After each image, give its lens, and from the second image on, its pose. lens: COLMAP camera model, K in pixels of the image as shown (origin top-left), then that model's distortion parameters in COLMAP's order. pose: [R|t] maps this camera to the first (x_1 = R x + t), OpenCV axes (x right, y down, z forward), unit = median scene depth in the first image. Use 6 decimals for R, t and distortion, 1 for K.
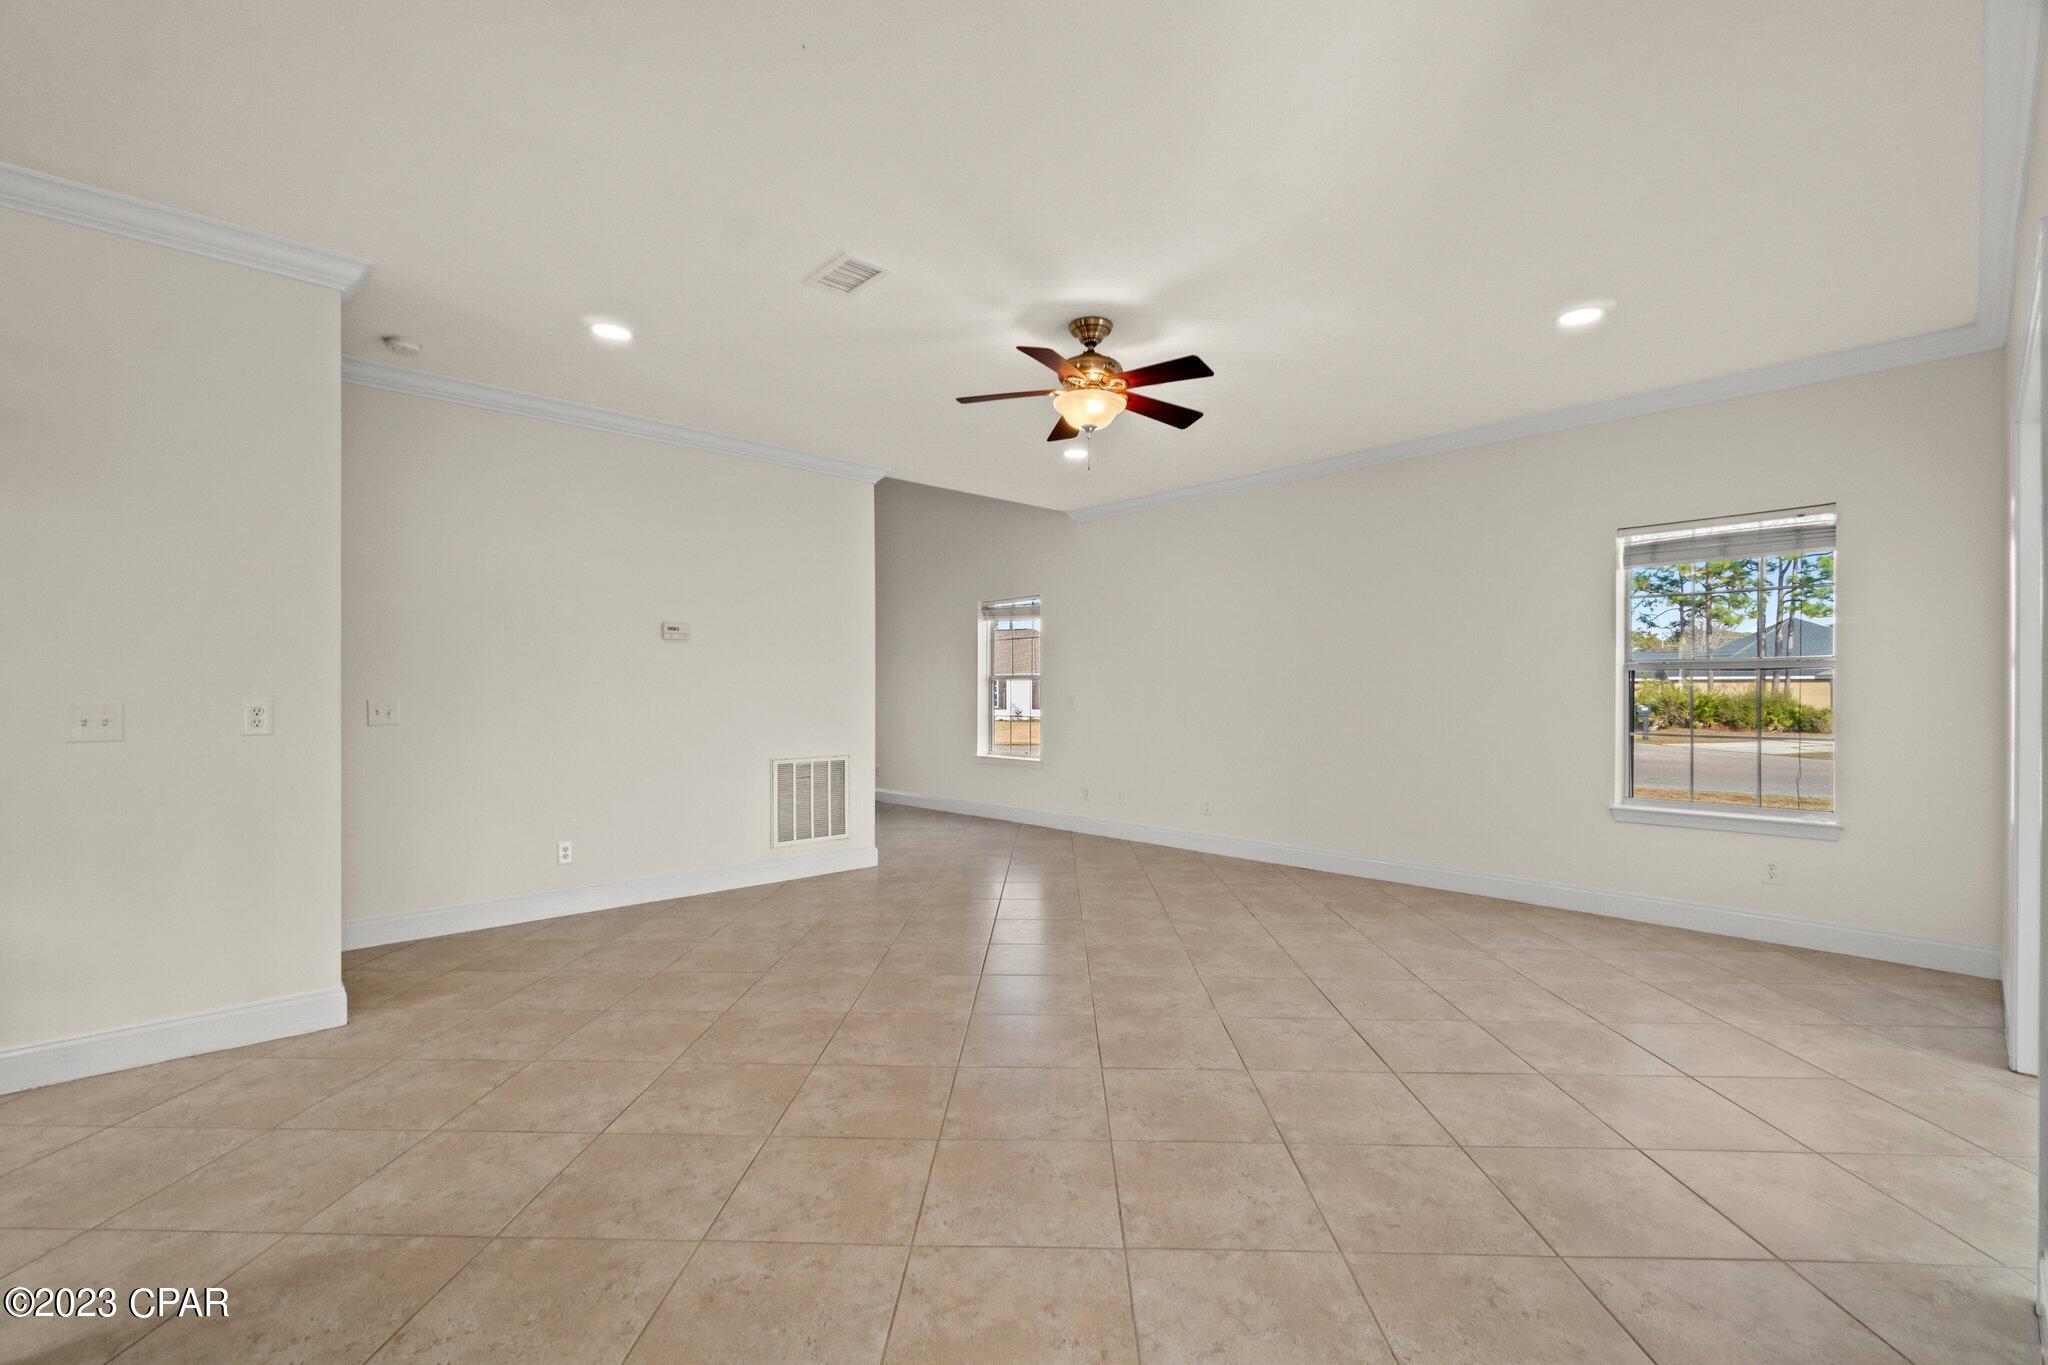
lens RADIAL K [[886.3, 0, 1028.3], [0, 886.3, 694.0], [0, 0, 1]] dist [-0.002027, 0.000164]
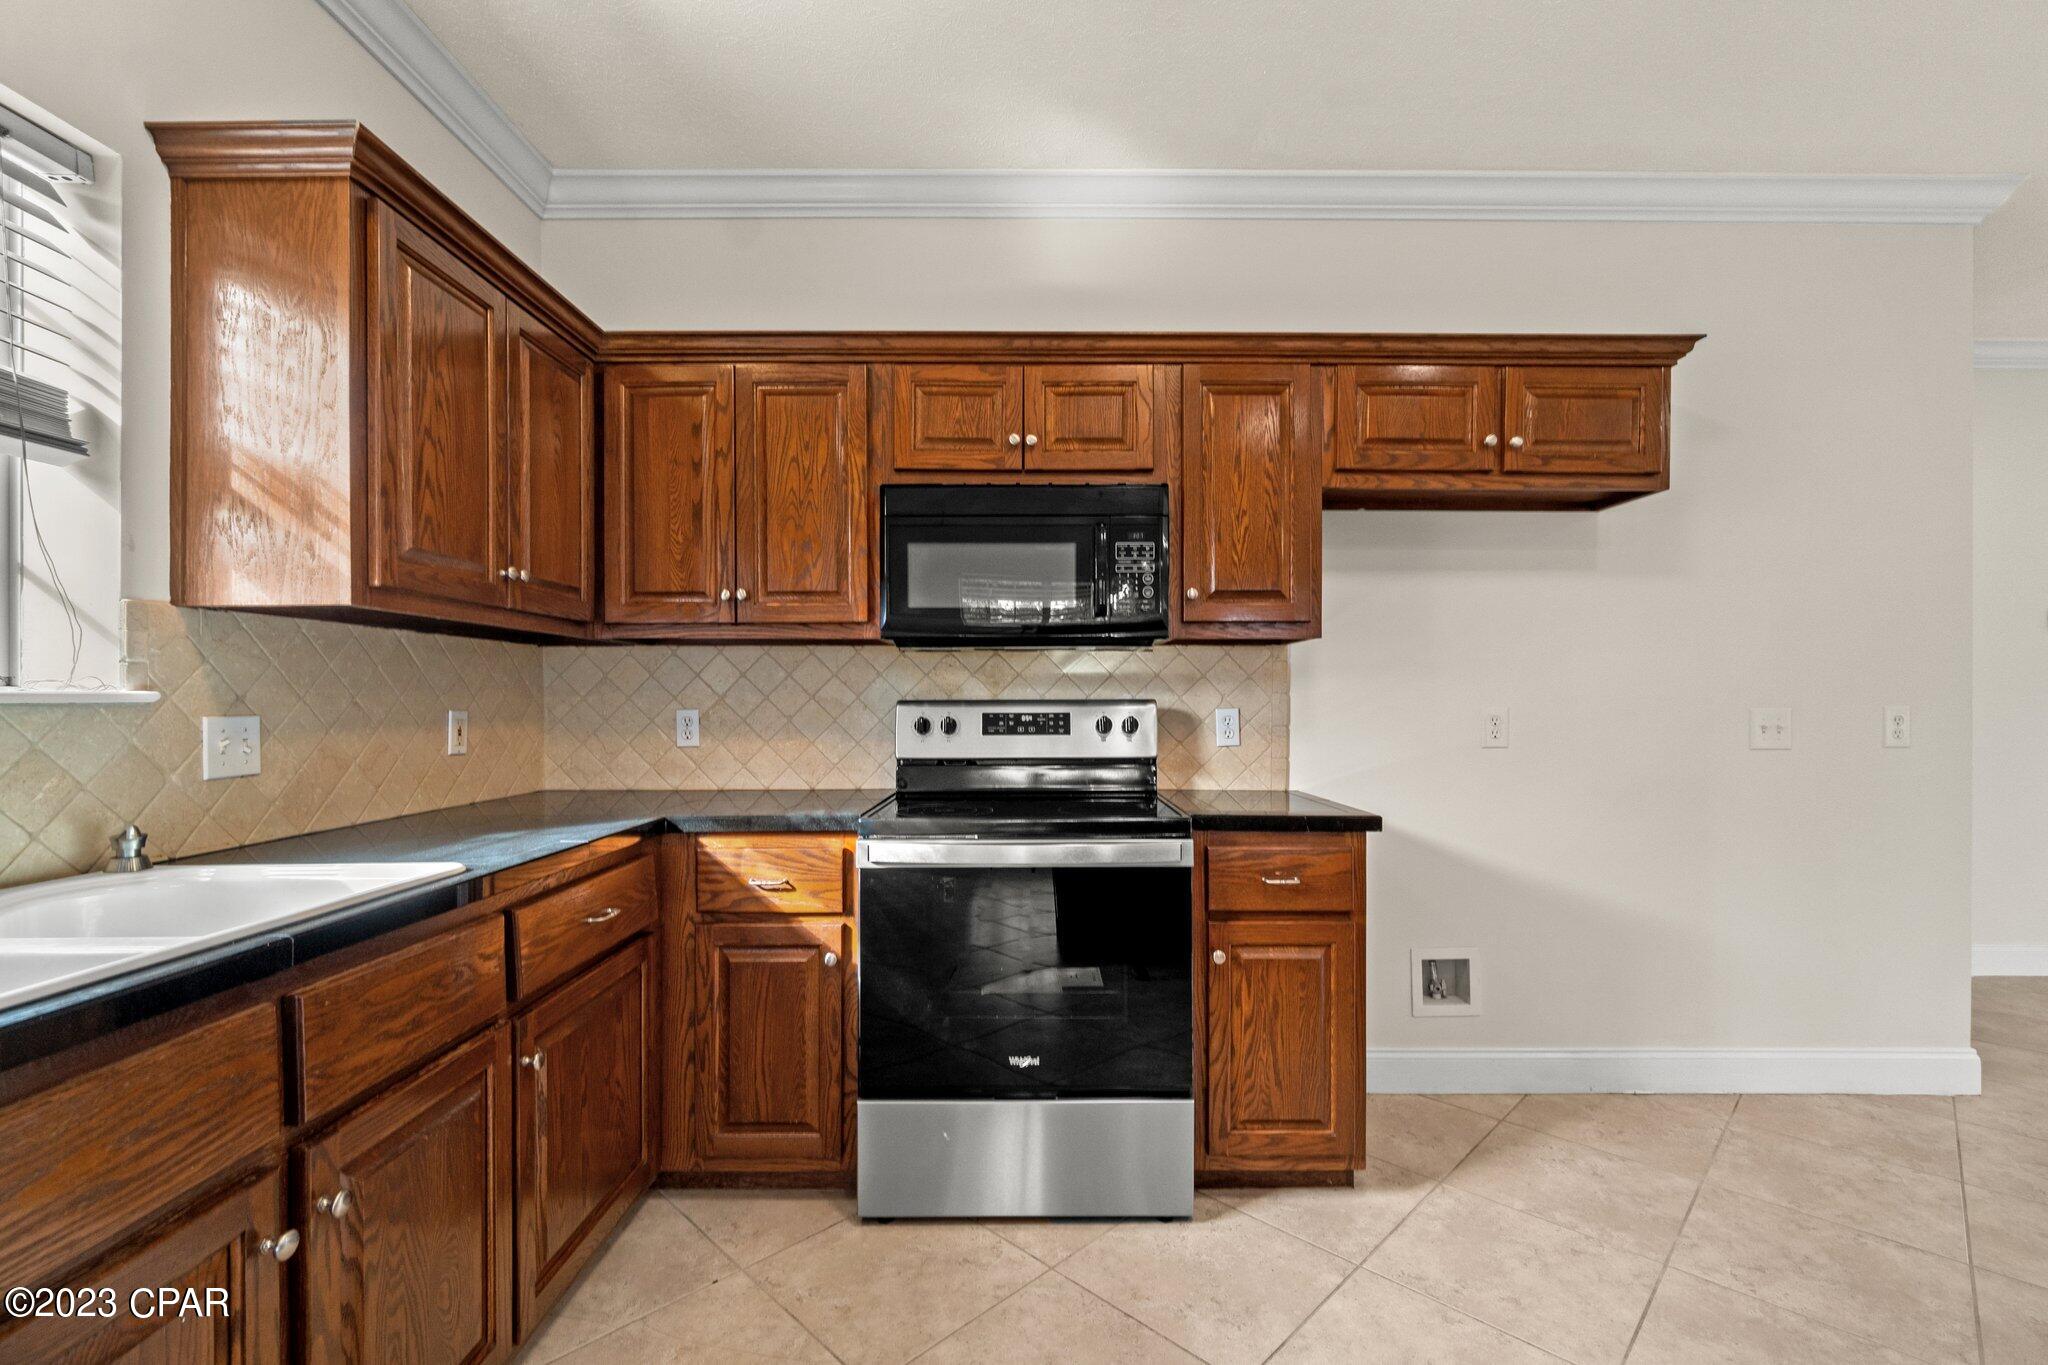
lens RADIAL K [[896.6, 0, 1029.3], [0, 896.6, 696.3], [0, 0, 1]] dist [-0.001700, 0.000232]
pose [[0.730448, 0.001544, -0.682967, -0.919436], [-0.003942, 0.999990, -0.001955, 0.000764], [0.682957, 0.004120, 0.730447, -0.259779]]
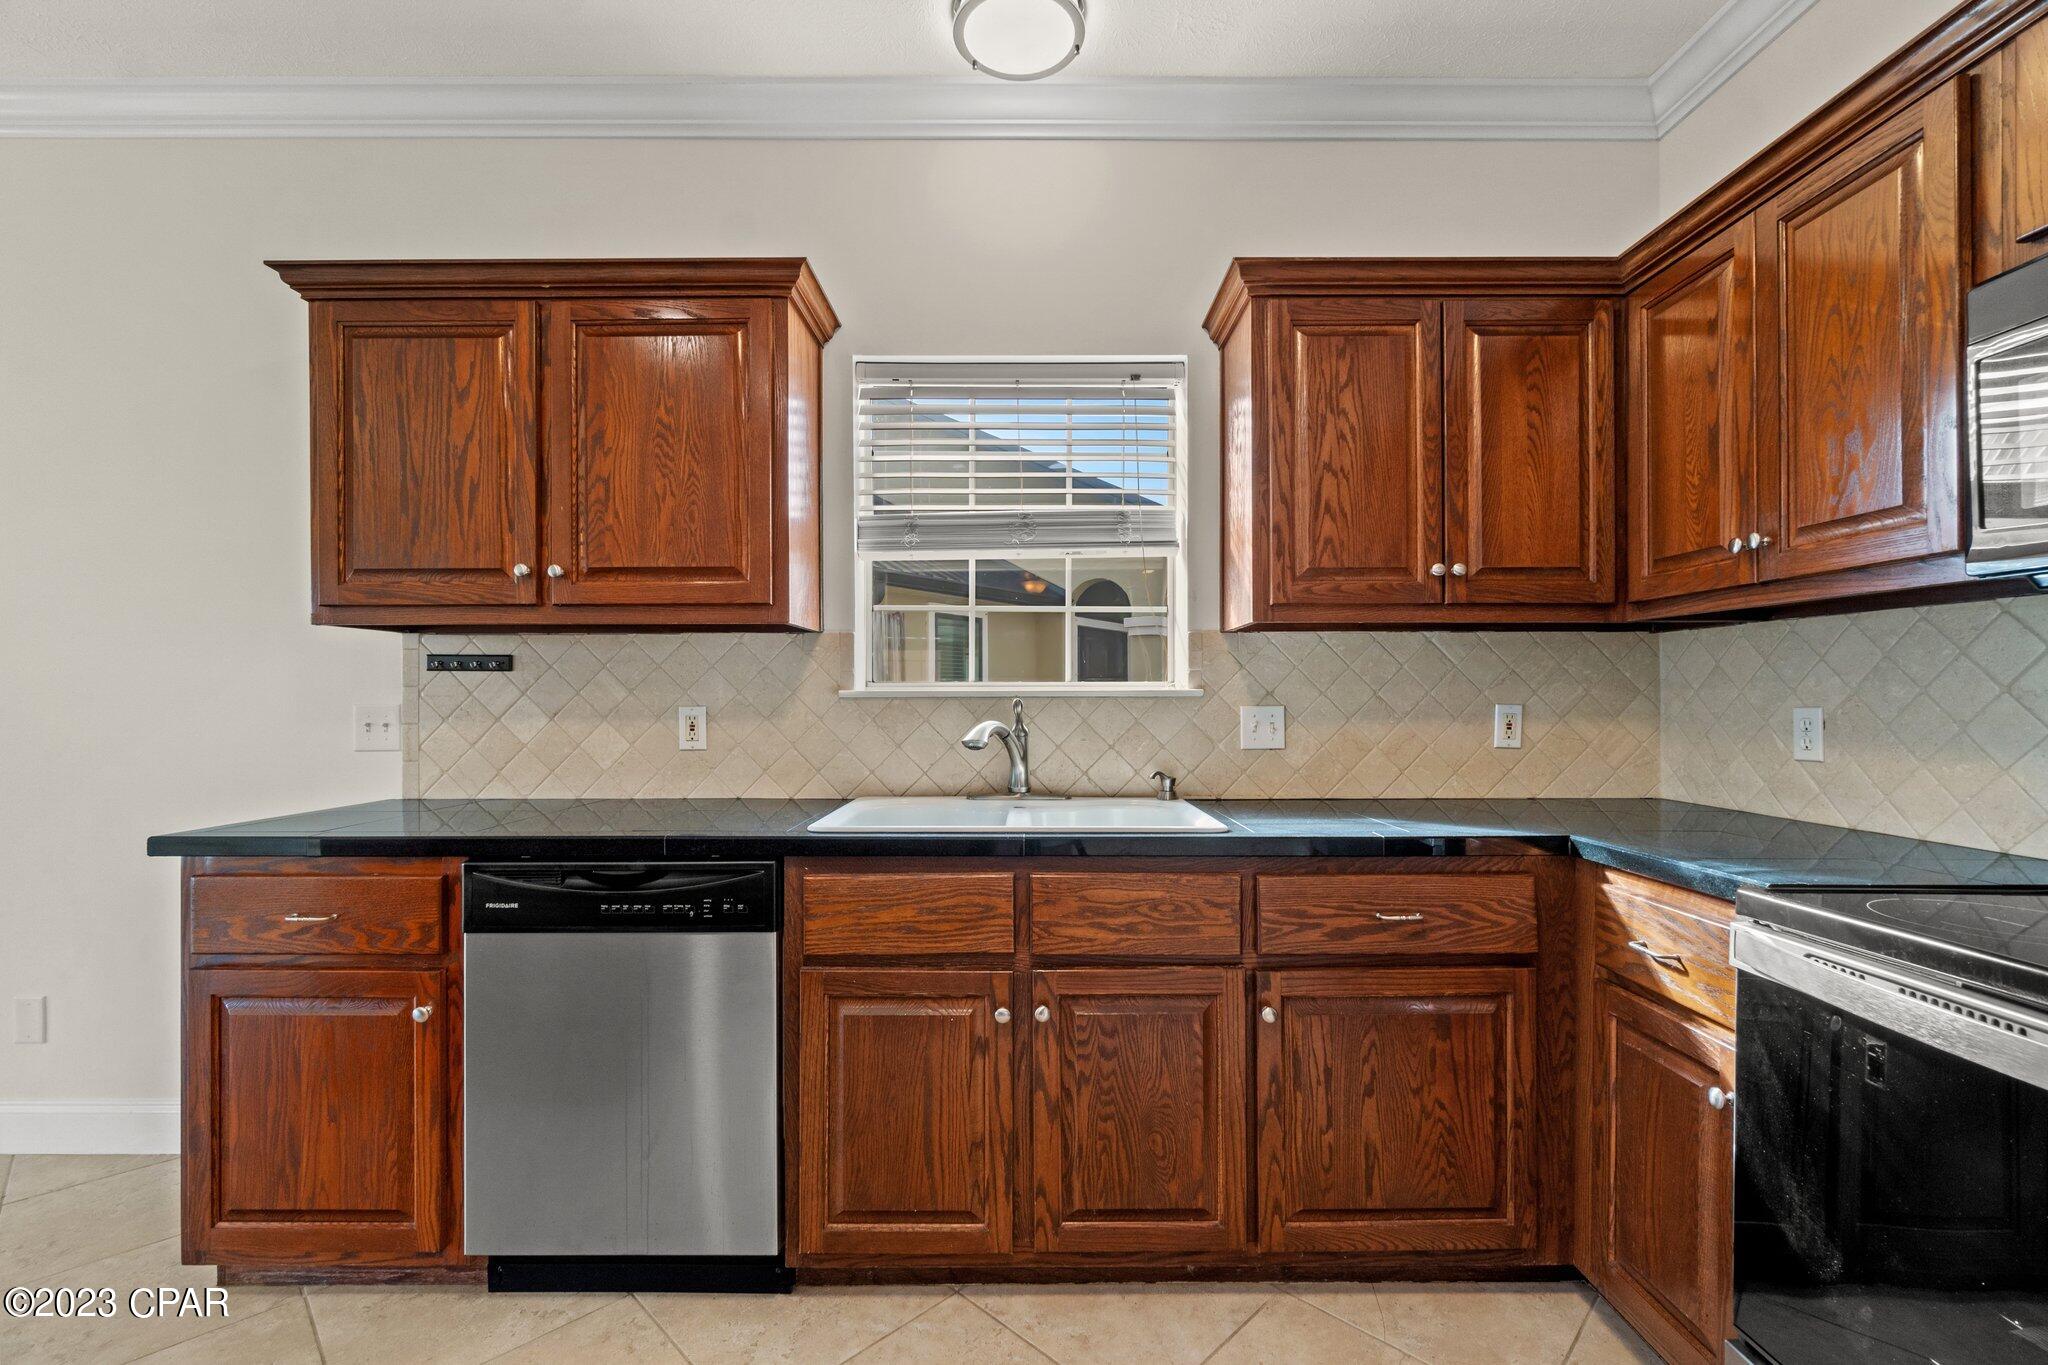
lens RADIAL K [[891.1, 0, 1027.0], [0, 891.1, 693.1], [0, 0, 1]] dist [0.000687, 0.000275]
pose [[-0.681698, 0.003625, -0.731625, -0.948065], [0.002580, 0.999993, 0.002551, 0.000254], [0.731629, -0.000149, -0.681703, 0.194291]]
